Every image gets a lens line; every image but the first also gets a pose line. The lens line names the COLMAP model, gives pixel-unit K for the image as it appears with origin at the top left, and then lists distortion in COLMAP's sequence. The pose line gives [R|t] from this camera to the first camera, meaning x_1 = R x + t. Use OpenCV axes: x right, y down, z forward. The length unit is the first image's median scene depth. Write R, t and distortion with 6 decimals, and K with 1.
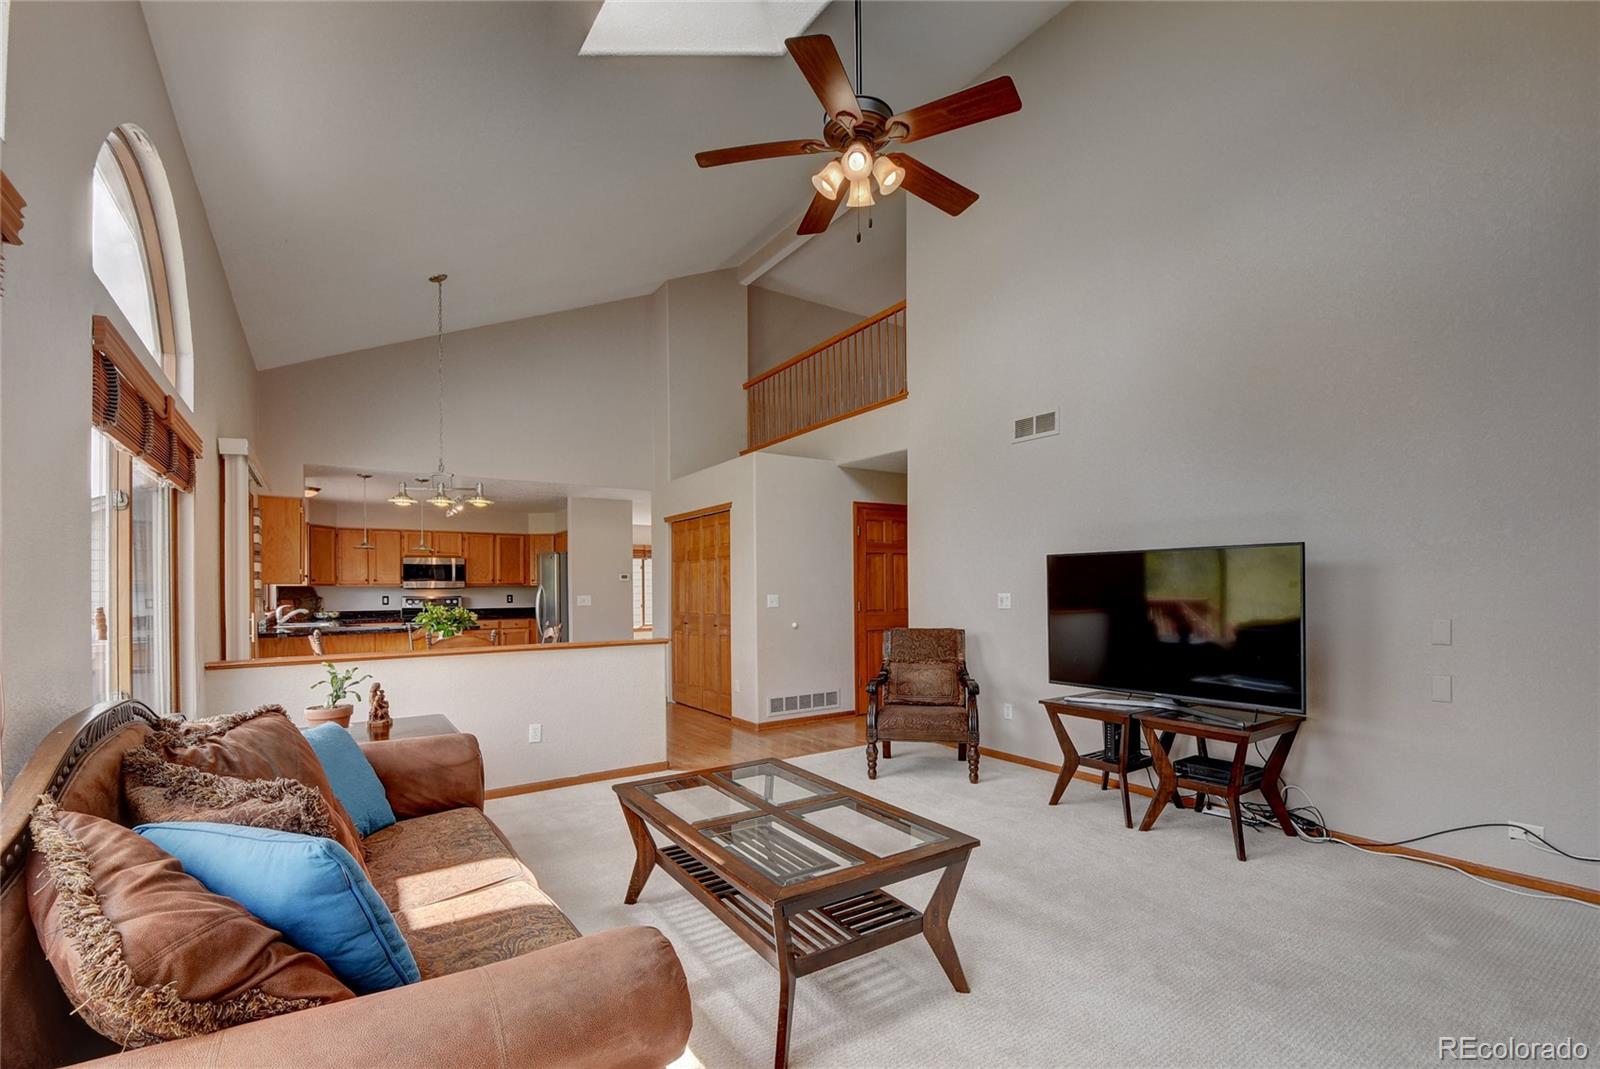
lens RADIAL K [[703.2, 0, 814.2], [0, 703.2, 586.4], [0, 0, 1]] dist [0.018409, -0.026809]
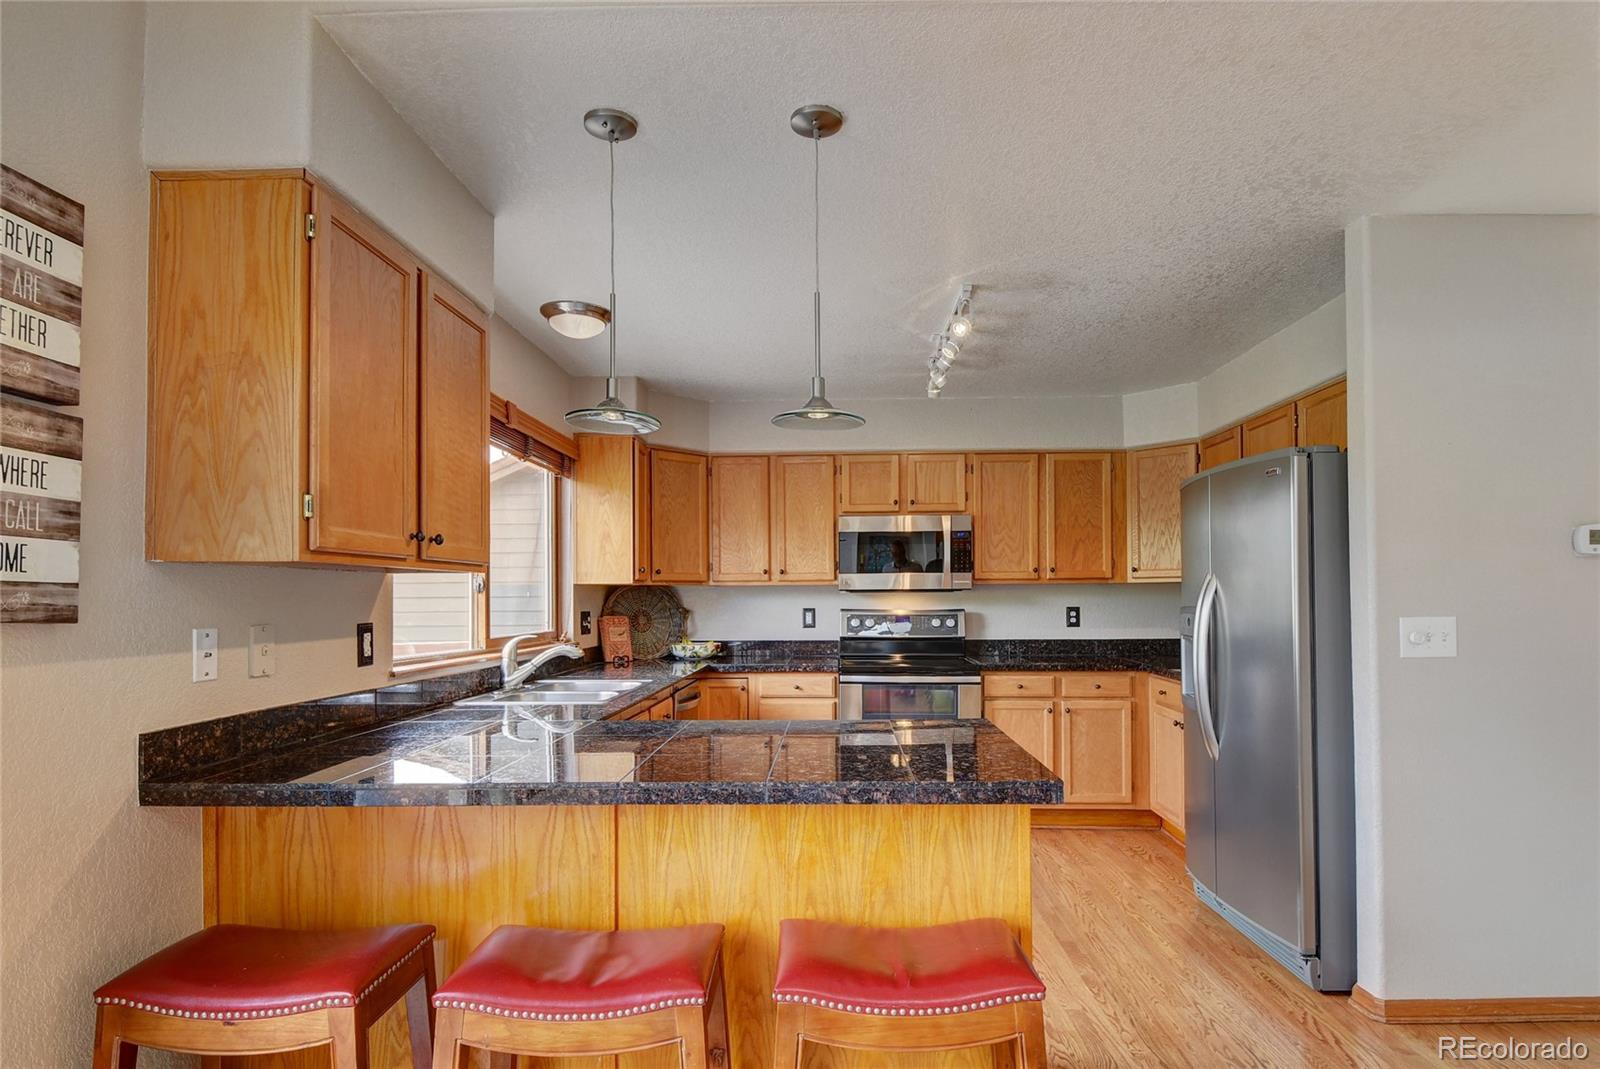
lens RADIAL K [[866.6, 0, 814.2], [0, 866.6, 587.1], [0, 0, 1]] dist [-0.003336, -0.001177]
pose [[0.809617, -0.004562, -0.586941, -0.290571], [0.001024, 0.999979, -0.006359, 0.004081], [0.586958, 0.004547, 0.809604, 0.571206]]
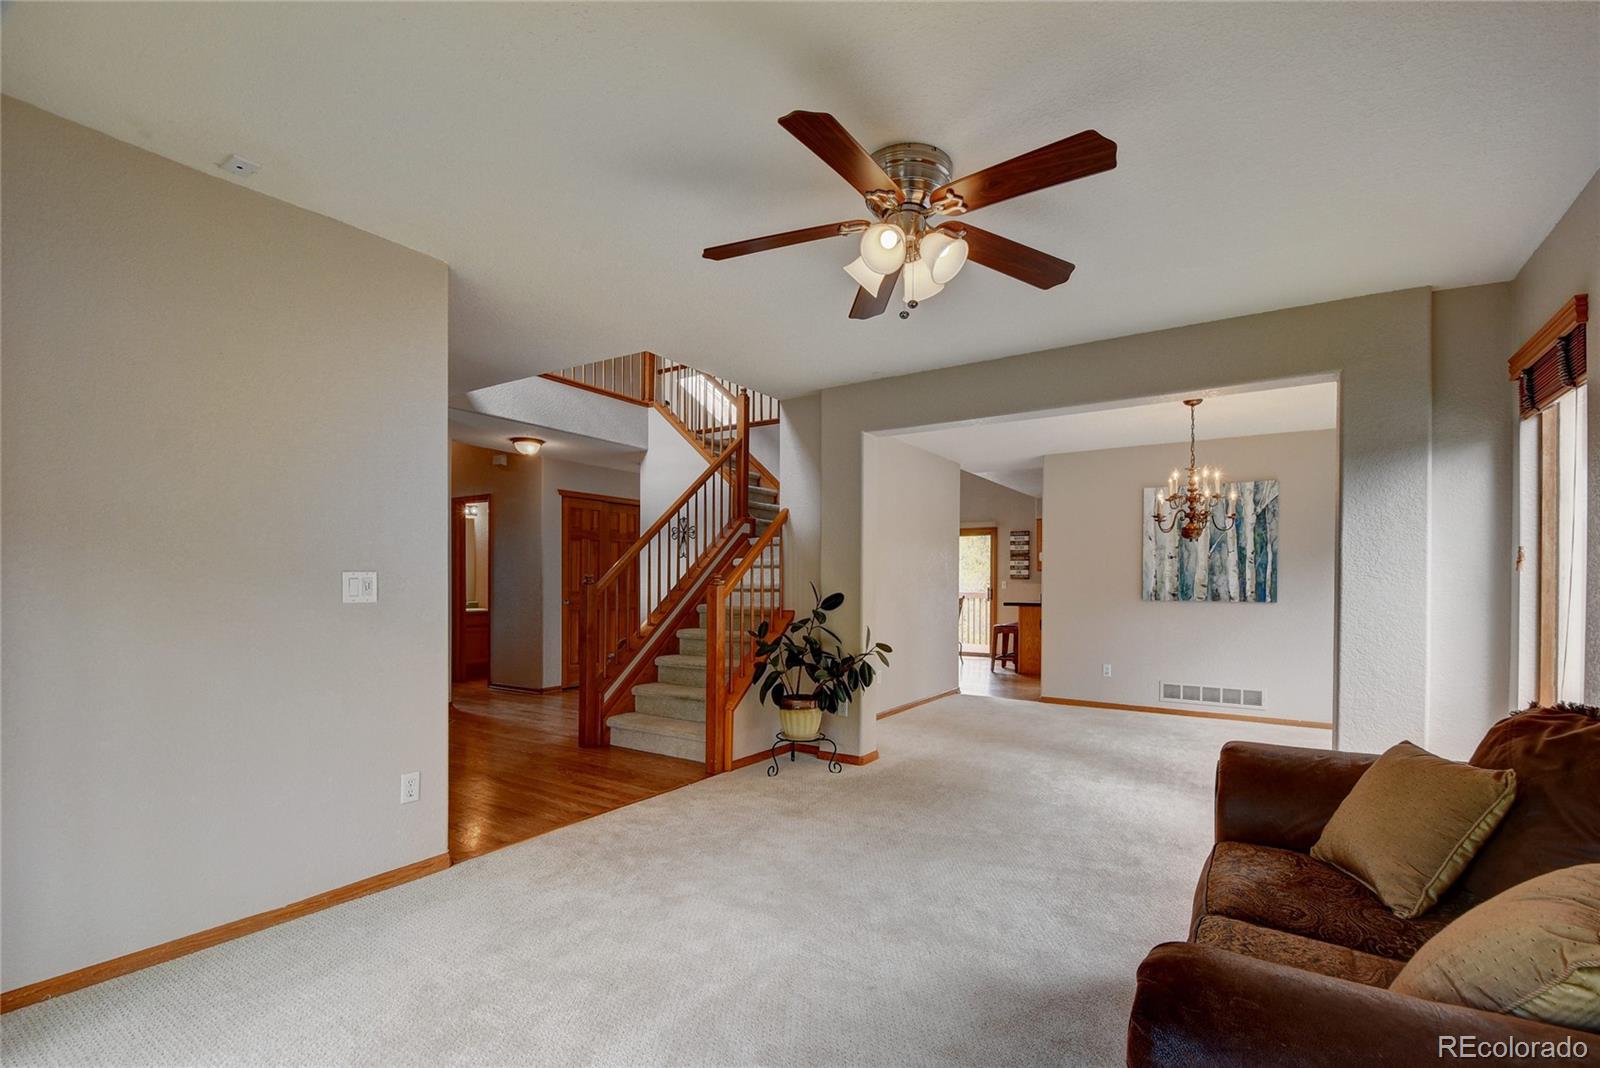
lens RADIAL K [[703.2, 0, 814.2], [0, 703.2, 585.9], [0, 0, 1]] dist [0.018409, -0.026809]
pose [[-0.924117, 0.003915, -0.382089, 0.239397], [0.000890, 0.999967, 0.008094, 0.010550], [0.382108, 0.007140, -0.924090, 1.503512]]
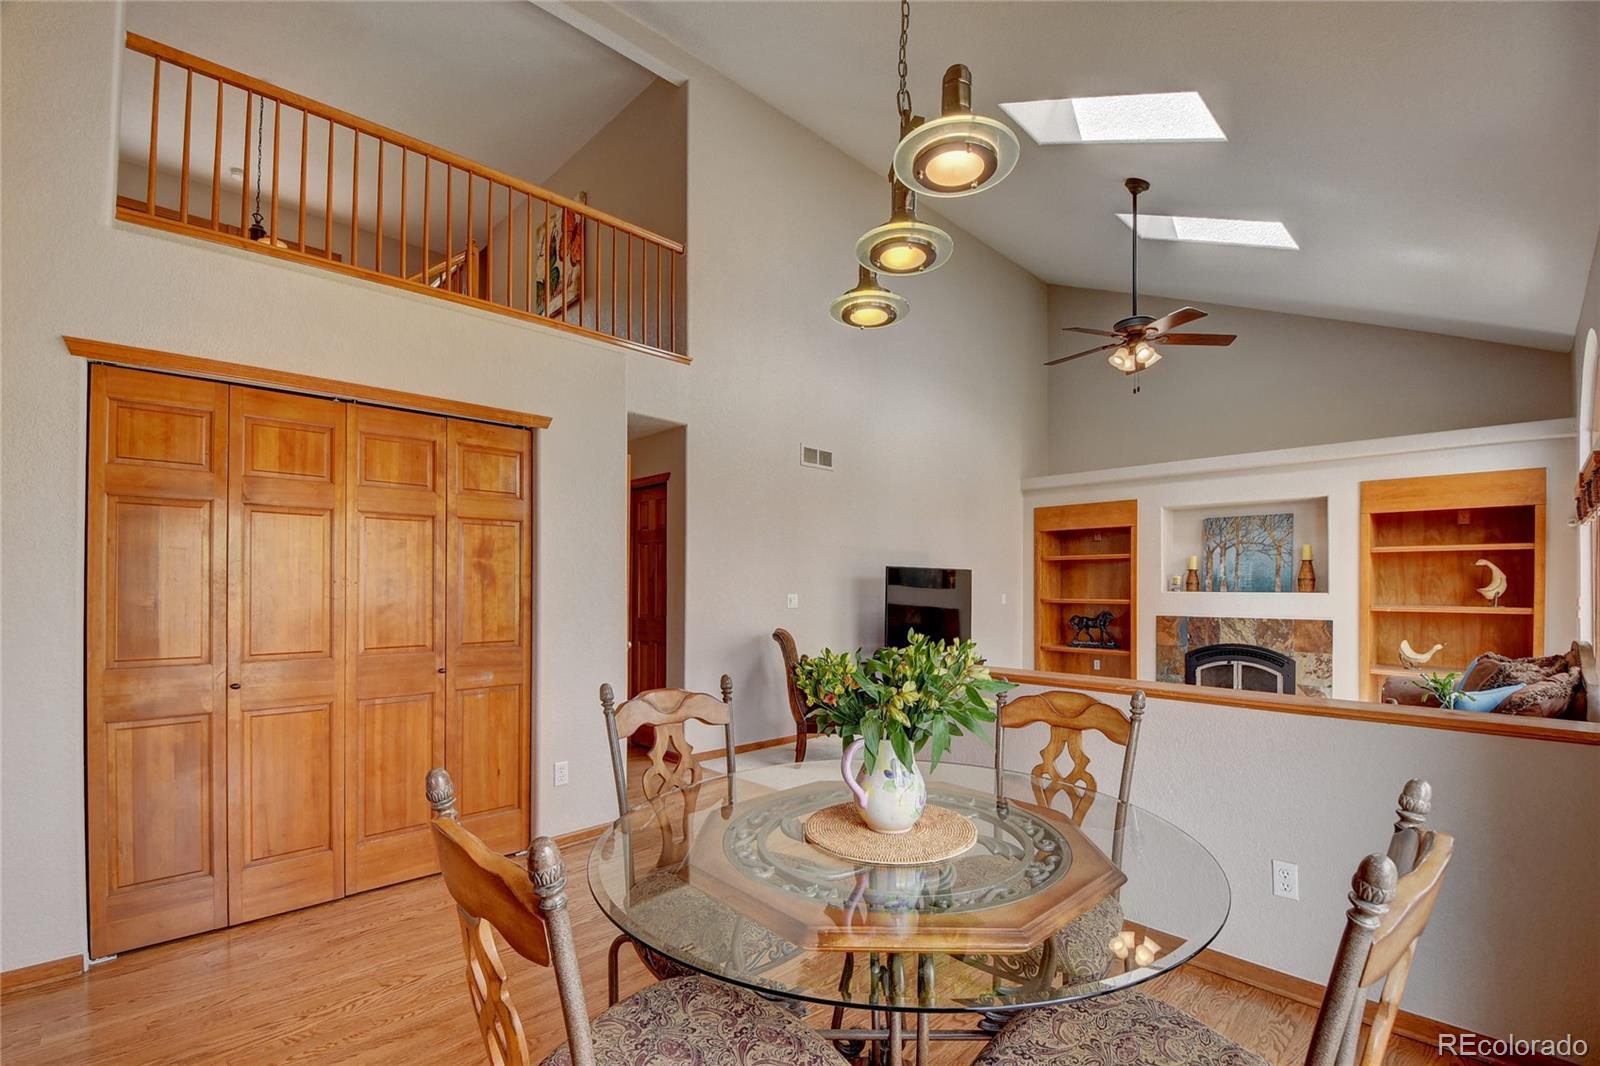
lens RADIAL K [[703.2, 0, 814.2], [0, 703.2, 584.9], [0, 0, 1]] dist [0.018409, -0.026809]
pose [[-0.182792, 0.010077, 0.983100, -0.443806], [-0.002039, 0.999941, -0.010628, 0.003758], [-0.983149, -0.003947, -0.182761, 0.613489]]
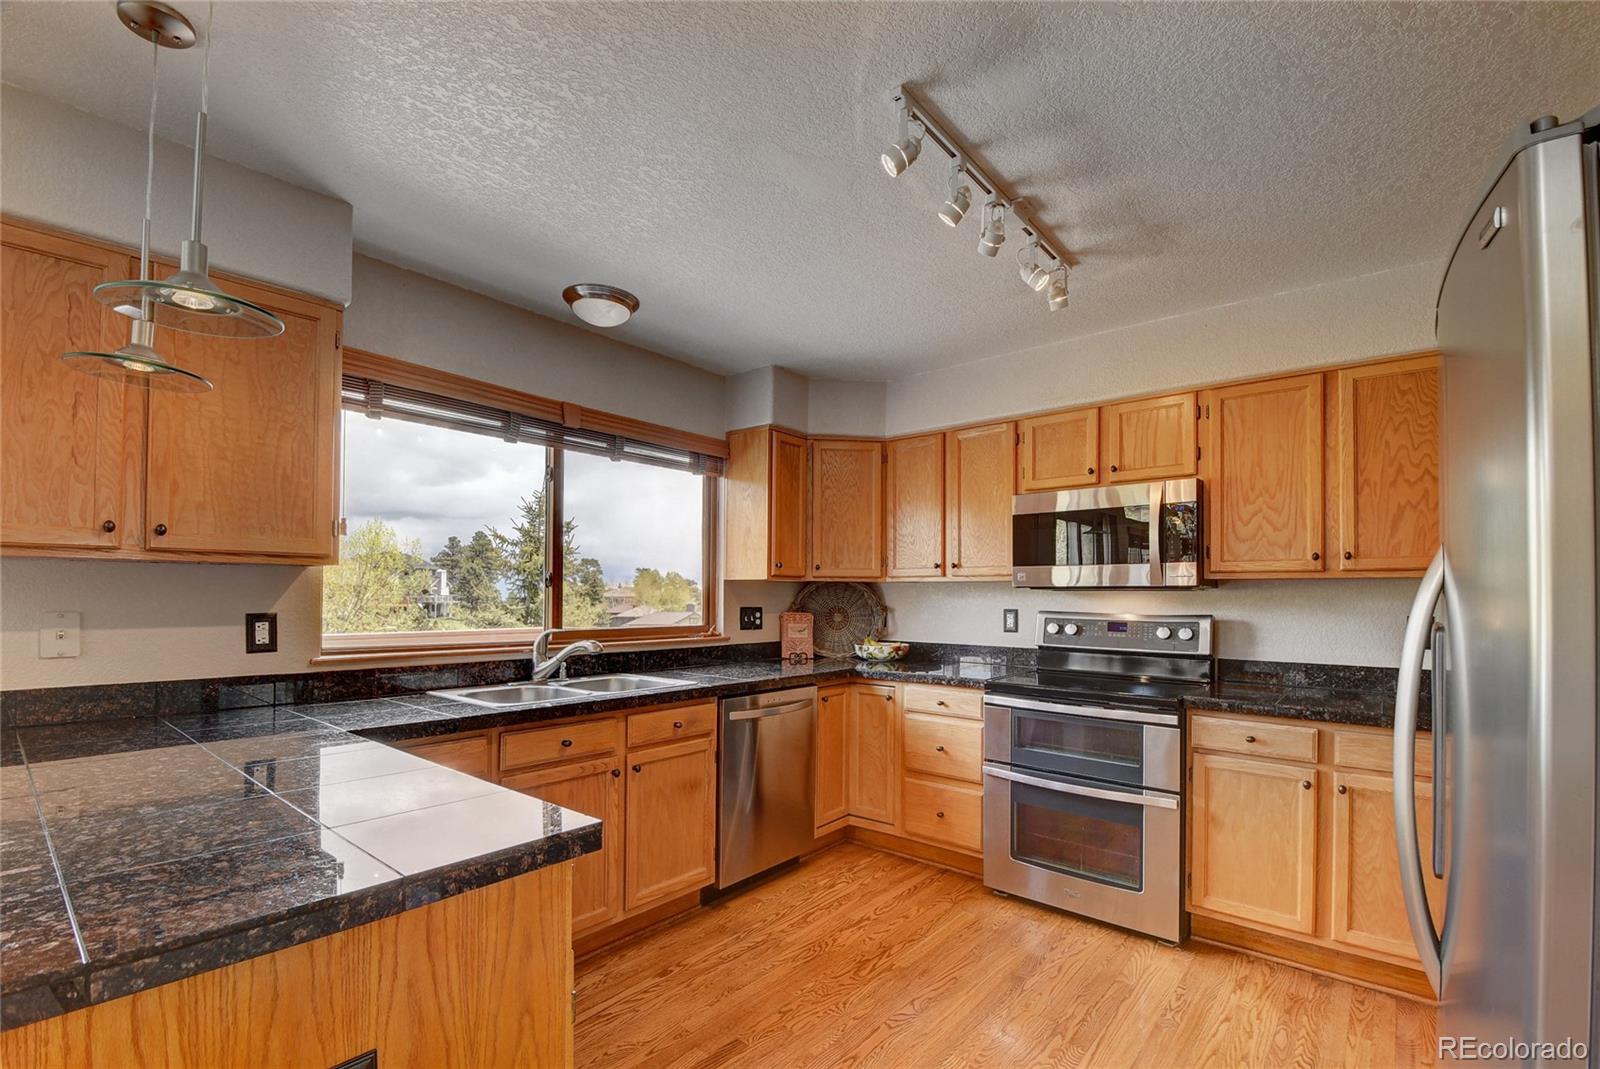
lens RADIAL K [[703.2, 0, 814.2], [0, 703.2, 586.4], [0, 0, 1]] dist [0.018409, -0.026809]
pose [[0.281436, -0.004061, -0.959571, -0.284352], [-0.006081, 0.999963, -0.006015, 0.004827], [0.959561, 0.007528, 0.281401, 0.810211]]
